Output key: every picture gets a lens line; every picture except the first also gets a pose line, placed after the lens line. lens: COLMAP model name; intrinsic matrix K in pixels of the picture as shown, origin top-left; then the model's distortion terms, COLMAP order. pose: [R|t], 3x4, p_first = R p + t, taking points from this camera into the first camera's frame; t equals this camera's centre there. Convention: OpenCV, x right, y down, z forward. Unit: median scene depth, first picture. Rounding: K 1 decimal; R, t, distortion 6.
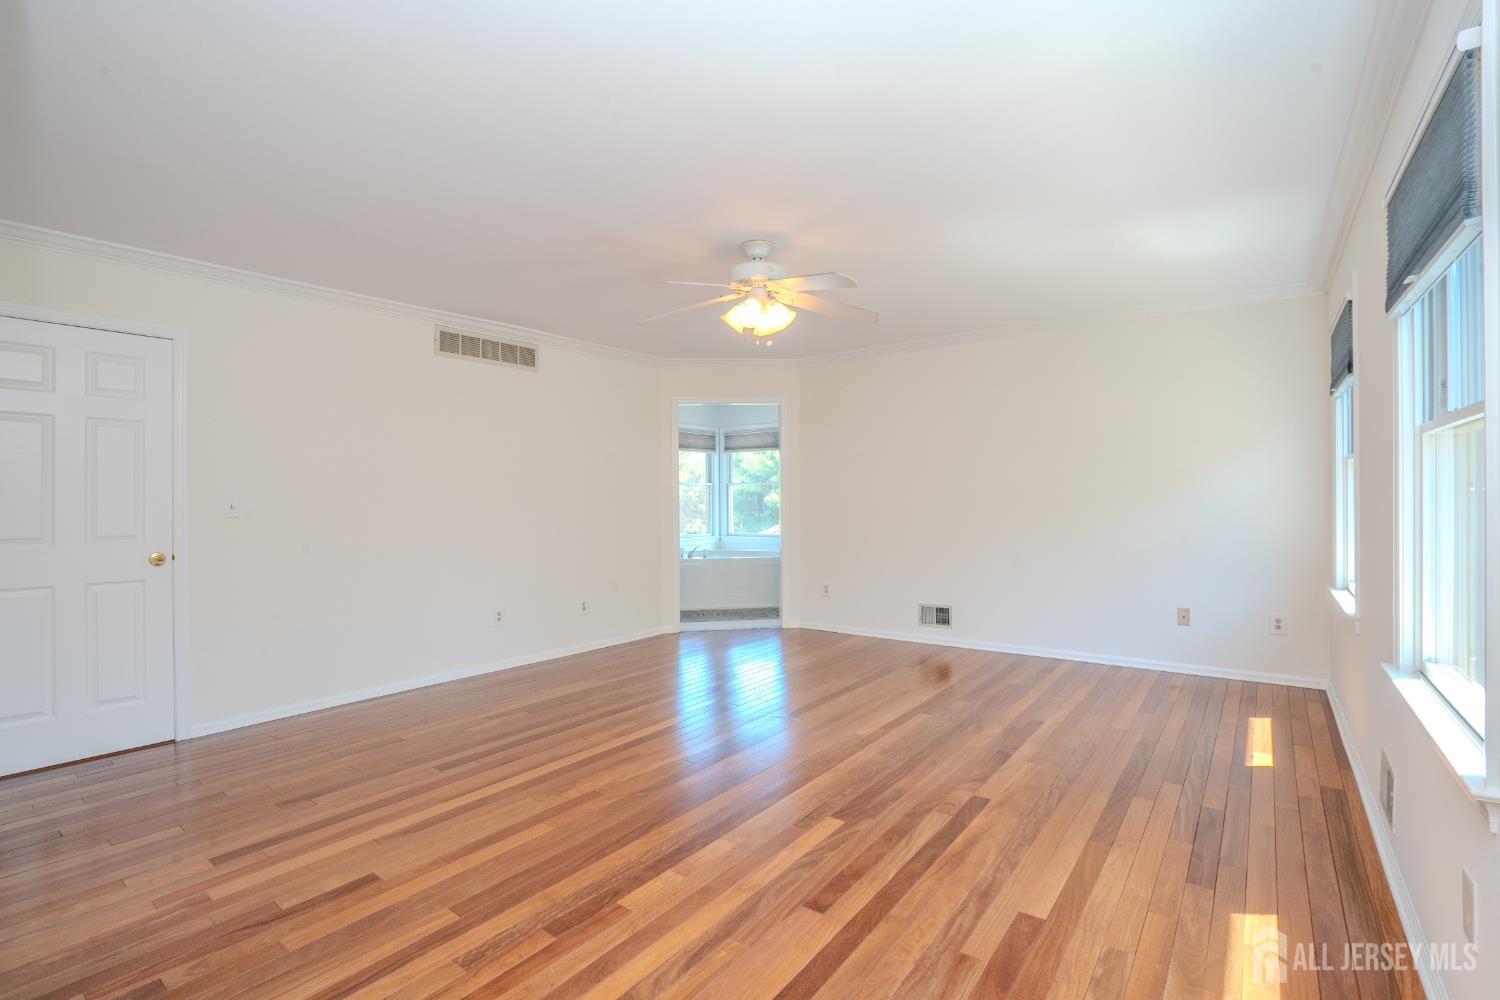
lens RADIAL K [[690.2, 0, 750.0], [0, 690.2, 500.0], [0, 0, 1]] dist [-0.064301, 0.026529]
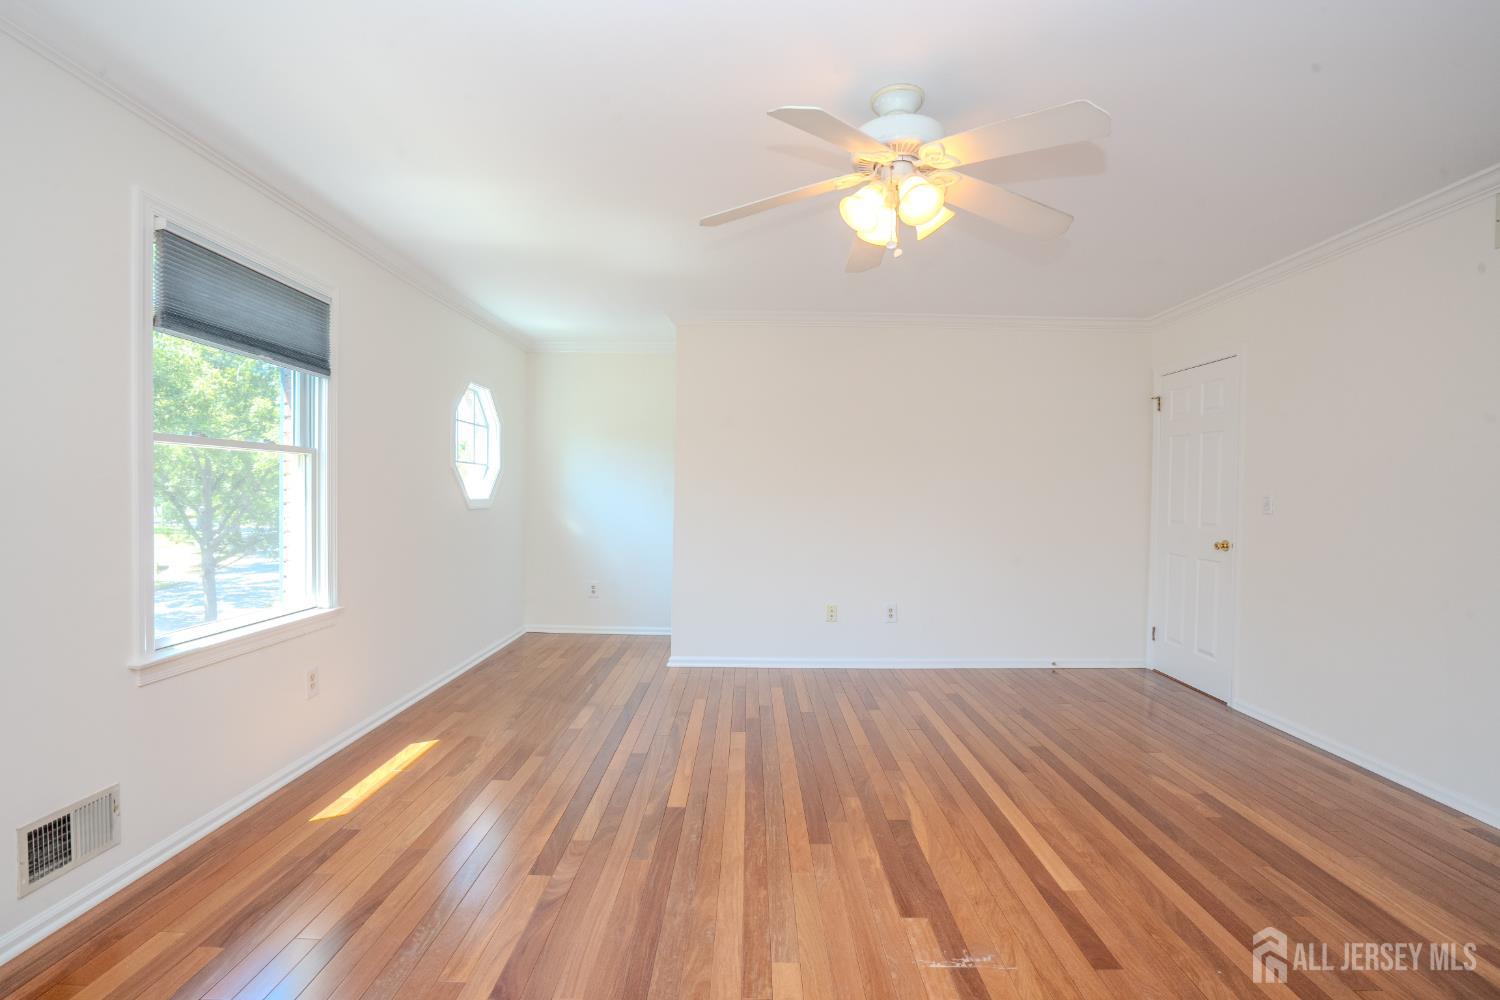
lens RADIAL K [[690.2, 0, 750.0], [0, 690.2, 500.0], [0, 0, 1]] dist [-0.064301, 0.026529]
pose [[-0.798337, 0.010680, -0.602116, 0.572378], [-0.003050, 0.999758, 0.021777, -0.018839], [0.602203, 0.019222, -0.798112, 1.643062]]
